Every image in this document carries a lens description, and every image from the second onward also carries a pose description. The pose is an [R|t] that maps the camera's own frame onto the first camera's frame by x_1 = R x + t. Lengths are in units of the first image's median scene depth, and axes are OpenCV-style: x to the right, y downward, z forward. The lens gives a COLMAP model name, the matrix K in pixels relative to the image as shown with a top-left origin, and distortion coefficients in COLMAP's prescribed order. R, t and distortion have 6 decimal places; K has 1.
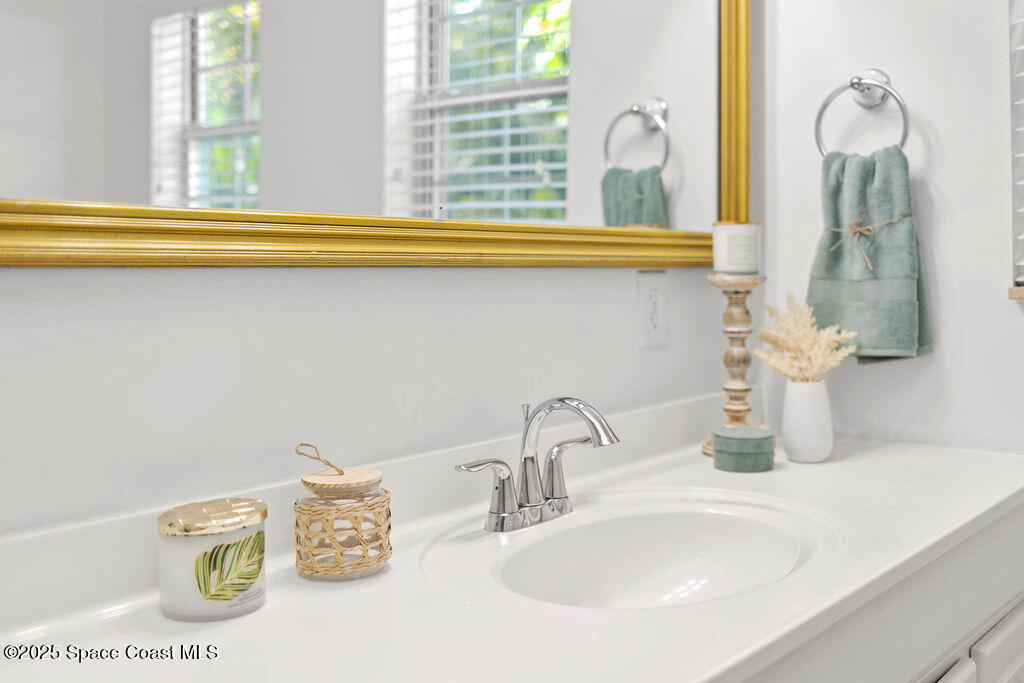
lens RADIAL K [[1013.1, 0, 512.0], [0, 1013.1, 270.0], [0, 0, 1]] dist [-0.042892, -0.002813]
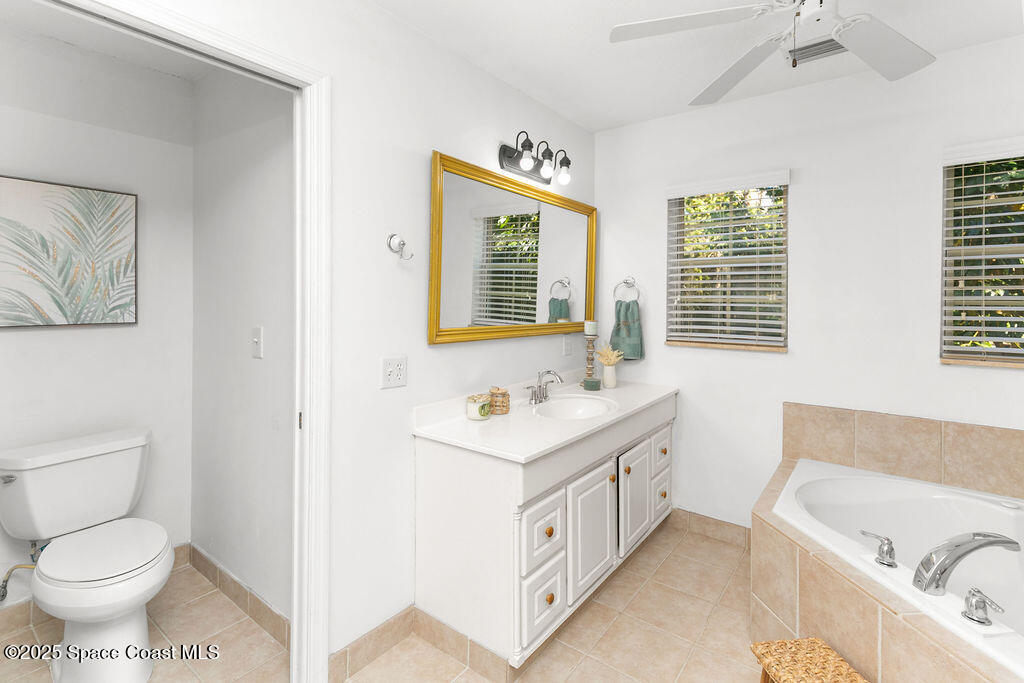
lens RADIAL K [[478.5, 0, 507.5], [0, 478.5, 292.0], [0, 0, 1]] dist [0.003686, 0.000020]
pose [[0.997578, 0.022416, 0.065845, -0.184722], [-0.021561, 0.999674, -0.013667, -0.118243], [-0.066130, 0.012214, 0.997736, -0.665317]]
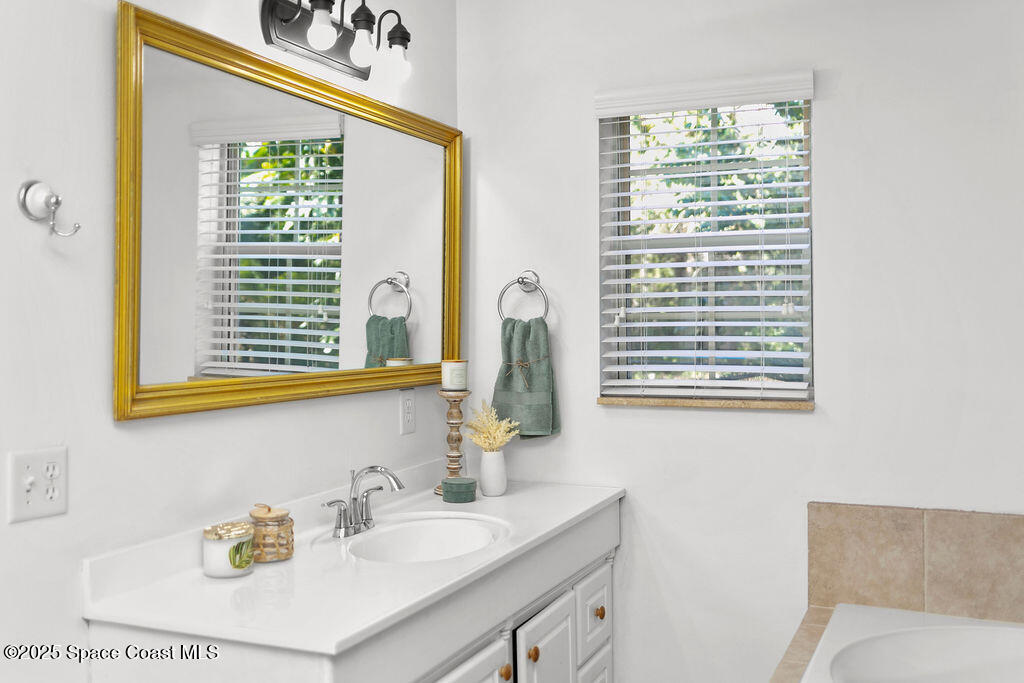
lens RADIAL K [[1016.4, 0, 511.0], [0, 1016.4, 297.3], [0, 0, 1]] dist [-0.000599, 0.004835]
pose [[0.952257, 0.012744, 0.305031, -0.223707], [-0.006199, 0.999730, -0.022414, -0.117441], [-0.305234, 0.019453, 0.952079, -0.709977]]
